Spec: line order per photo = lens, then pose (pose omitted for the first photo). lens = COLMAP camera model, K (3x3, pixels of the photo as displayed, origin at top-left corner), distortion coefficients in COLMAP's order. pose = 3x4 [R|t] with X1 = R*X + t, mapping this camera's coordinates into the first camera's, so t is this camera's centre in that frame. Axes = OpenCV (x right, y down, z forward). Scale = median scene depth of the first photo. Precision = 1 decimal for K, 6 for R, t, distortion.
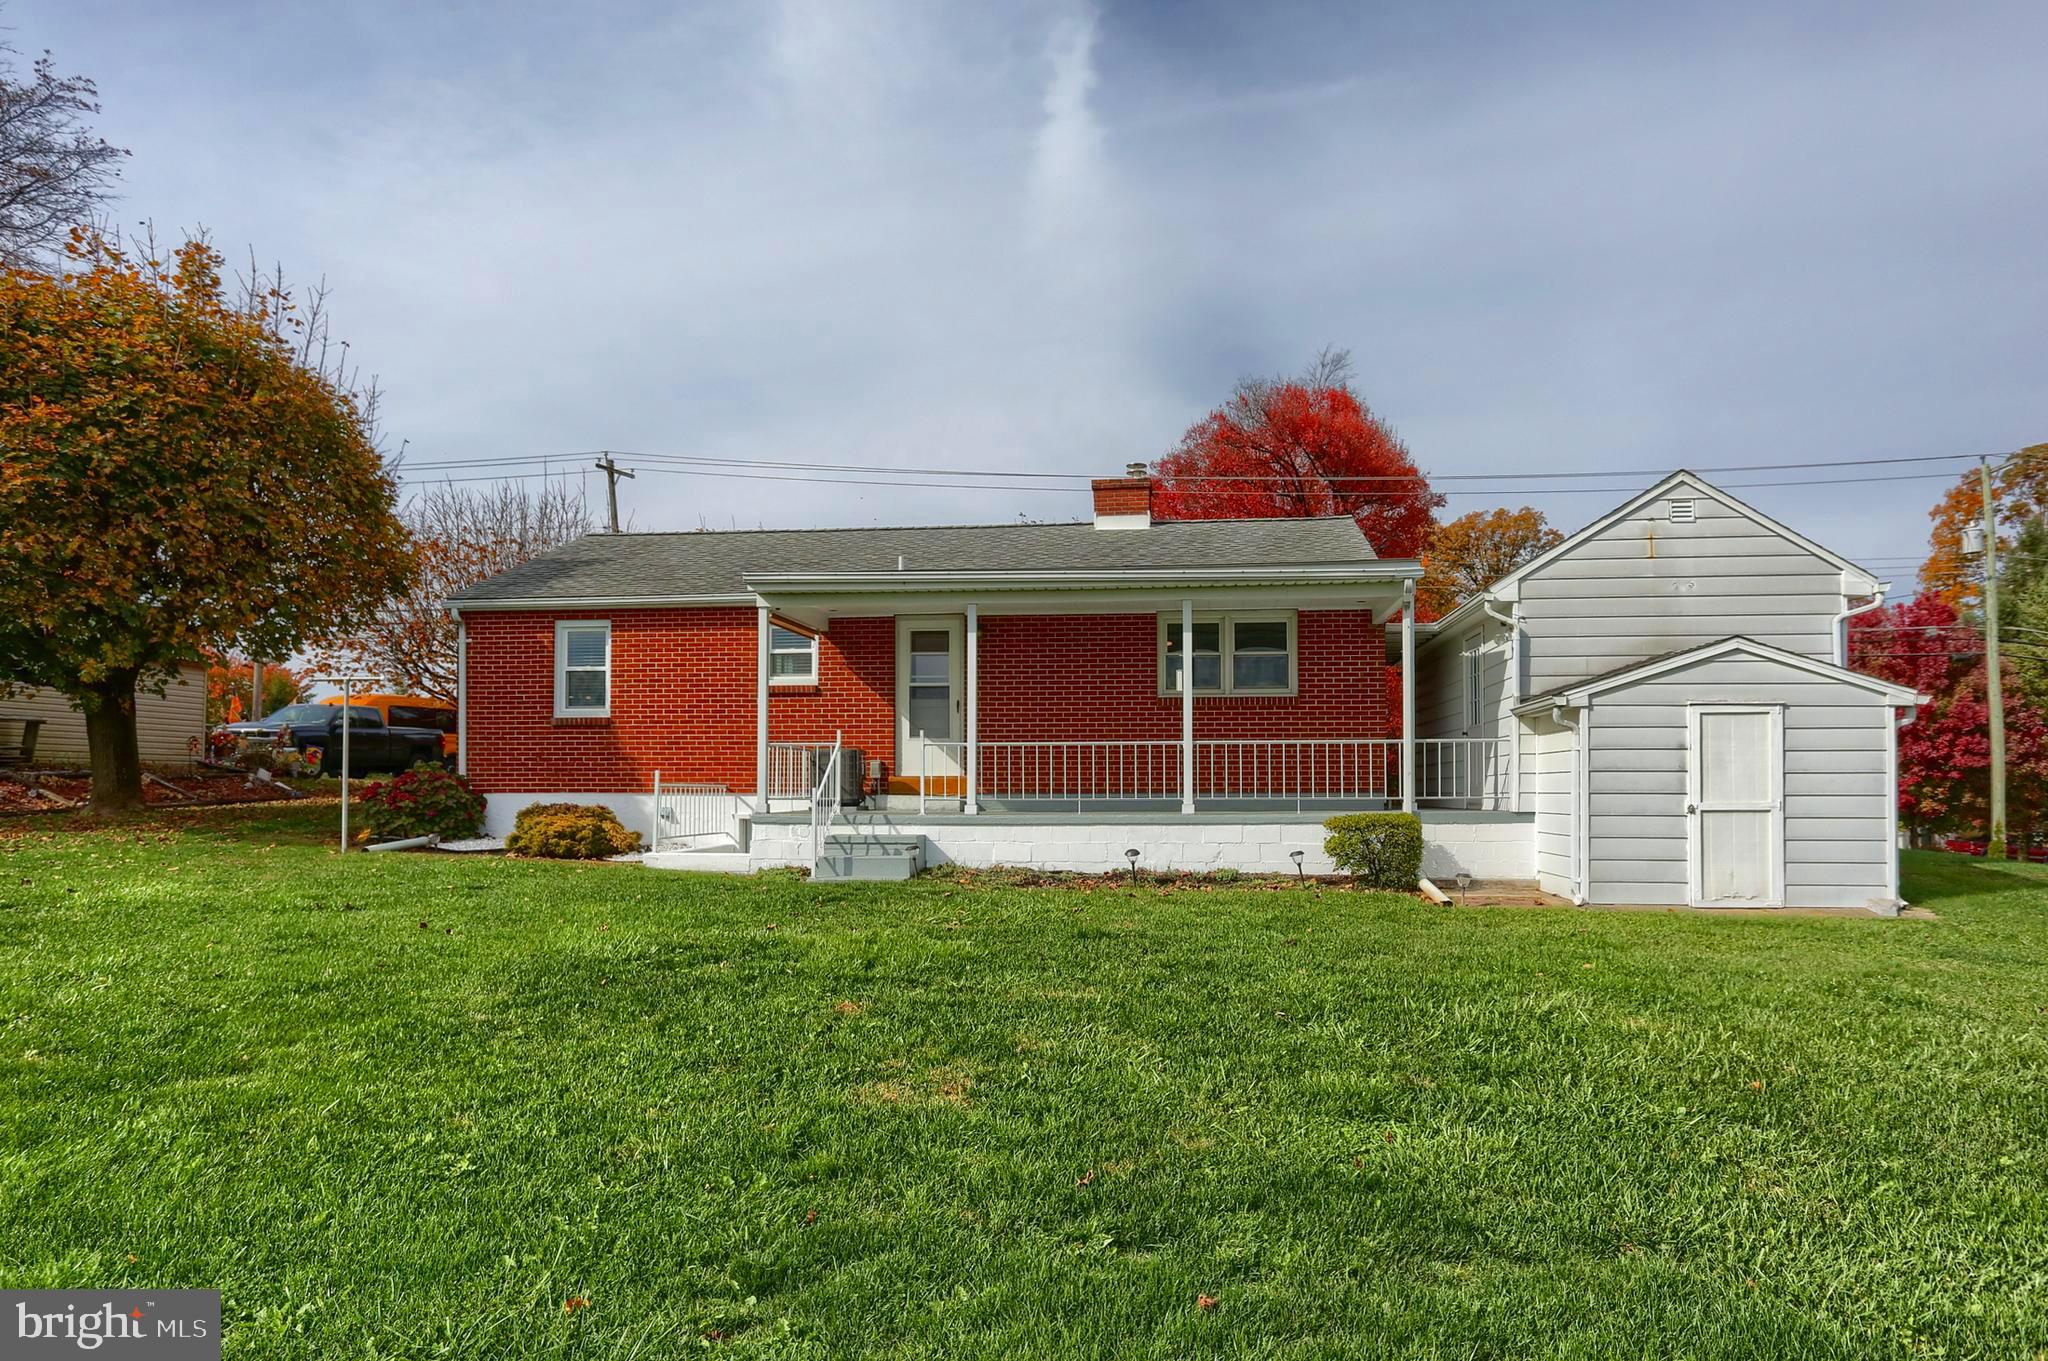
lens RADIAL K [[1150.1, 0, 1078.0], [0, 1150.1, 687.5], [0, 0, 1]] dist [0.002035, 0.000257]
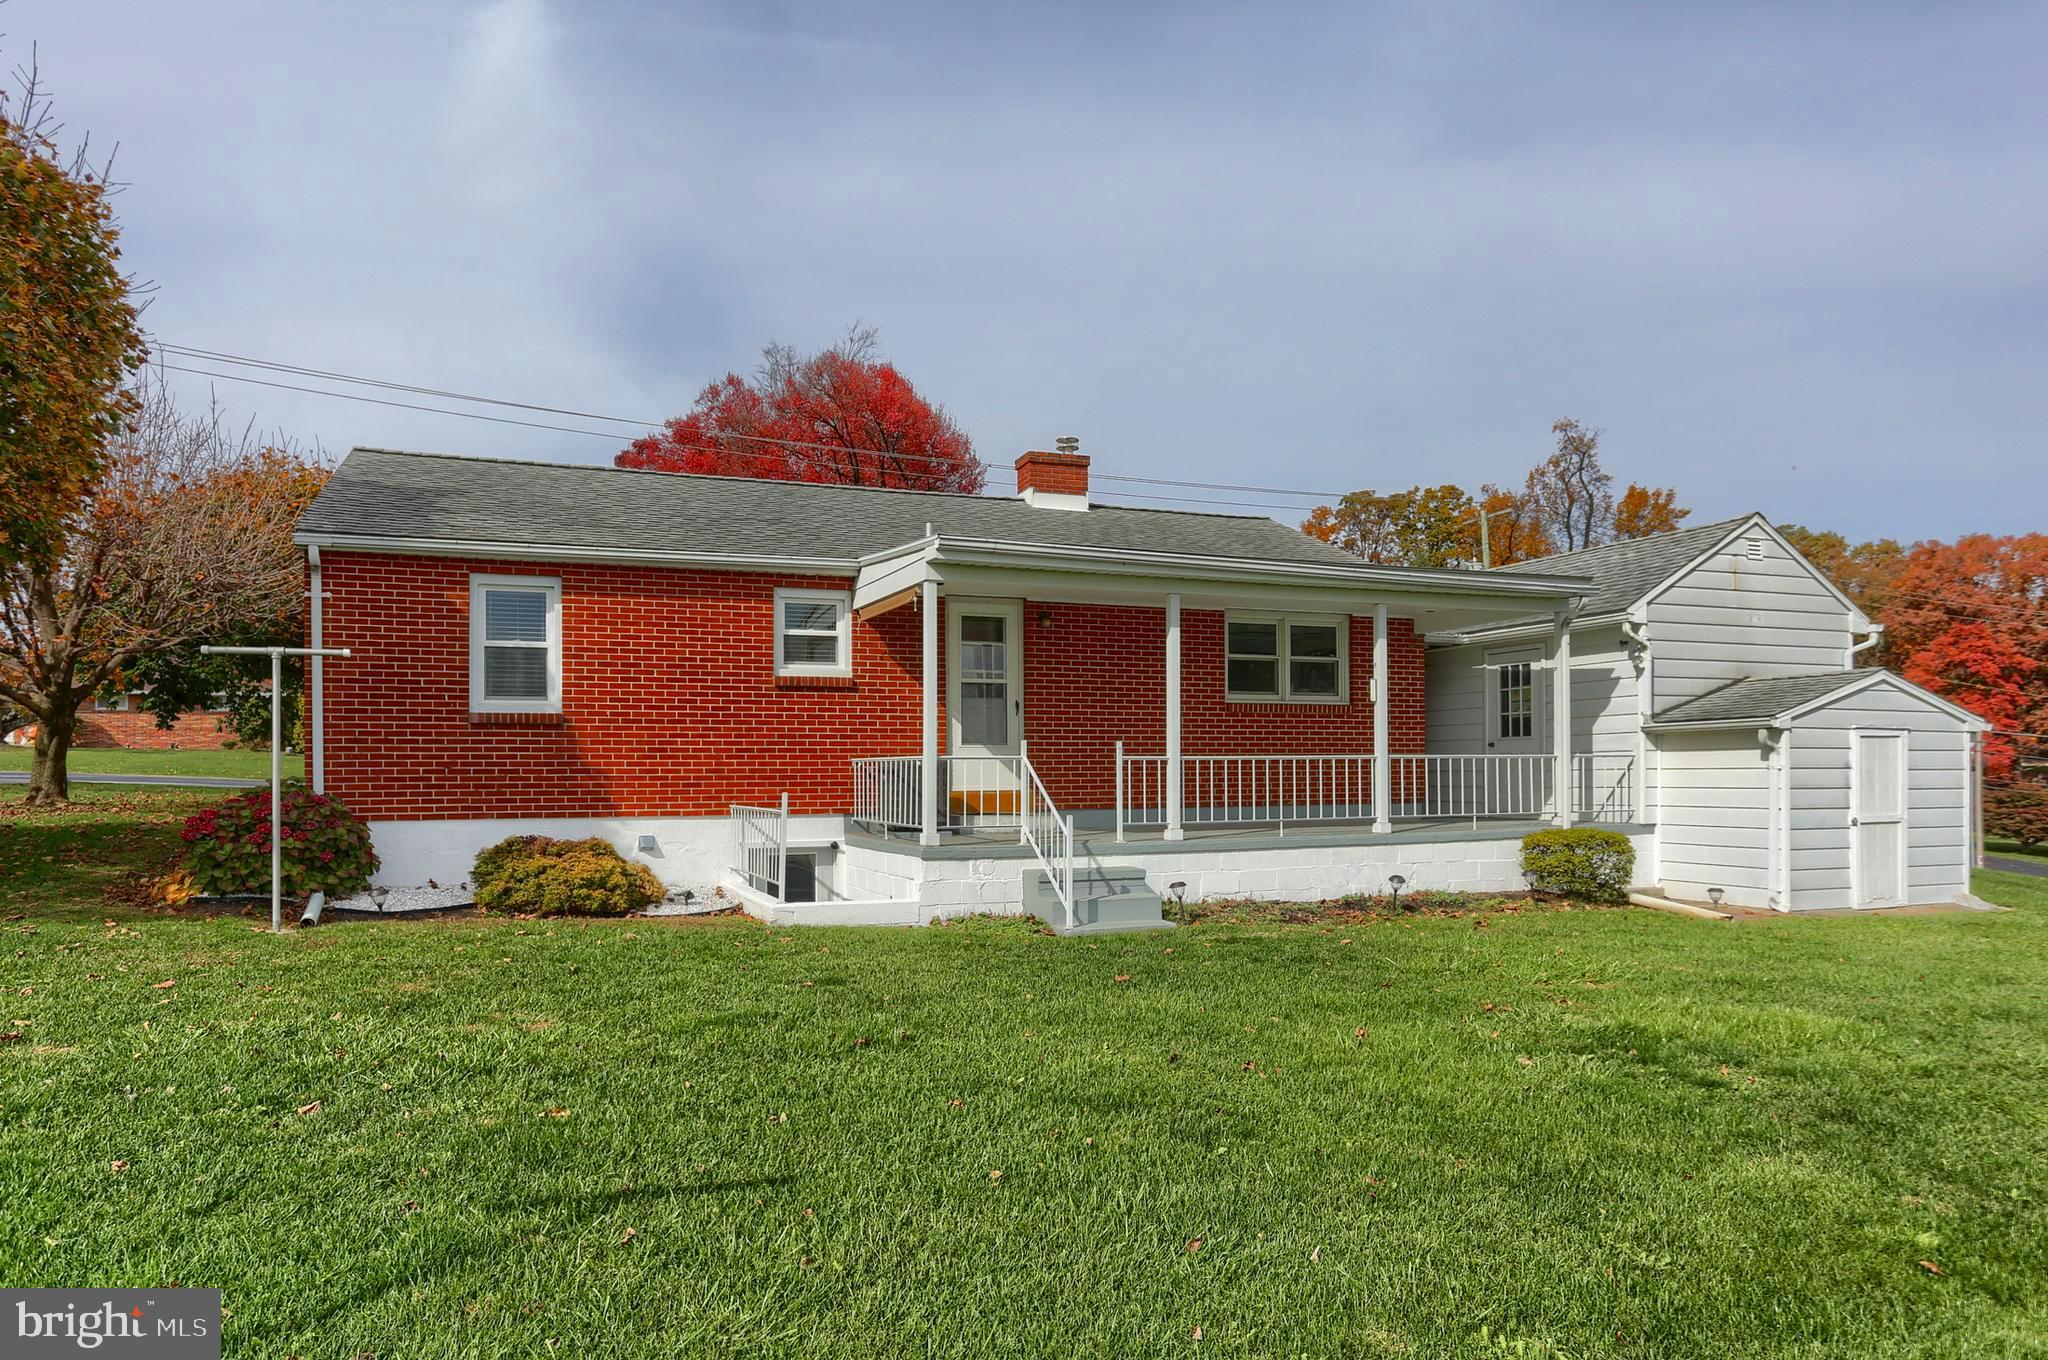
lens RADIAL K [[1210.2, 0, 1024.0], [0, 1210.2, 680.0], [0, 0, 1]] dist [0.001690, 0.000235]
pose [[0.901269, 0.028805, 0.432300, -0.573628], [-0.031750, 0.999496, -0.000407, -0.004686], [-0.432094, -0.013359, 0.901730, 0.235435]]
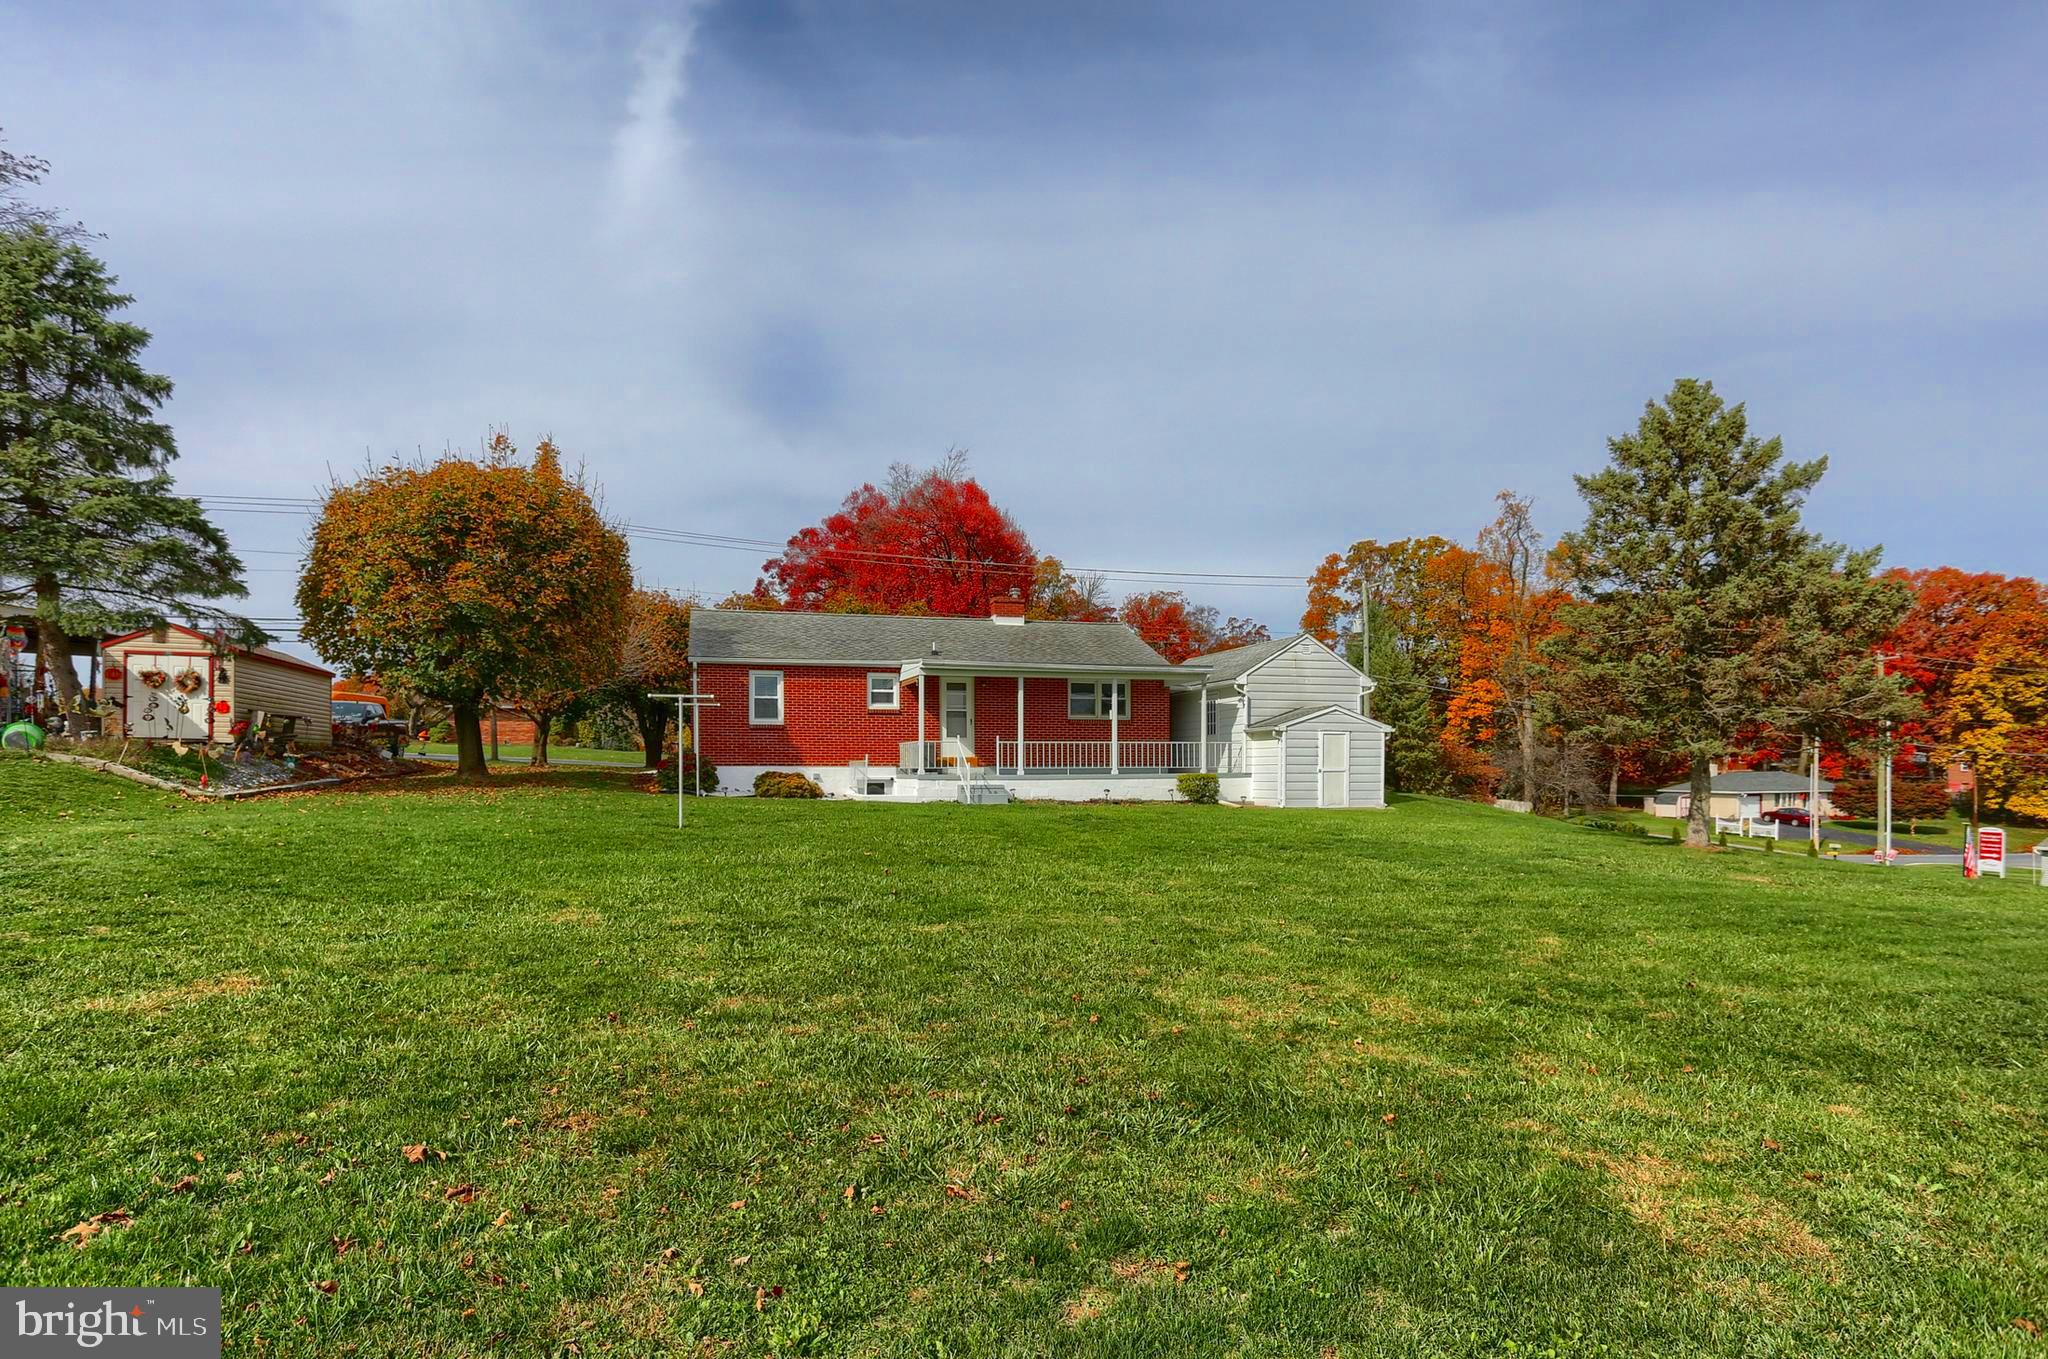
lens RADIAL K [[1080.4, 0, 1024.0], [0, 1080.4, 679.5], [0, 0, 1]] dist [-0.004300, 0.000147]
pose [[0.940991, 0.028073, 0.337266, -0.757781], [-0.027909, 0.999596, -0.005336, -0.056646], [-0.337280, -0.004391, 0.941394, -0.880481]]
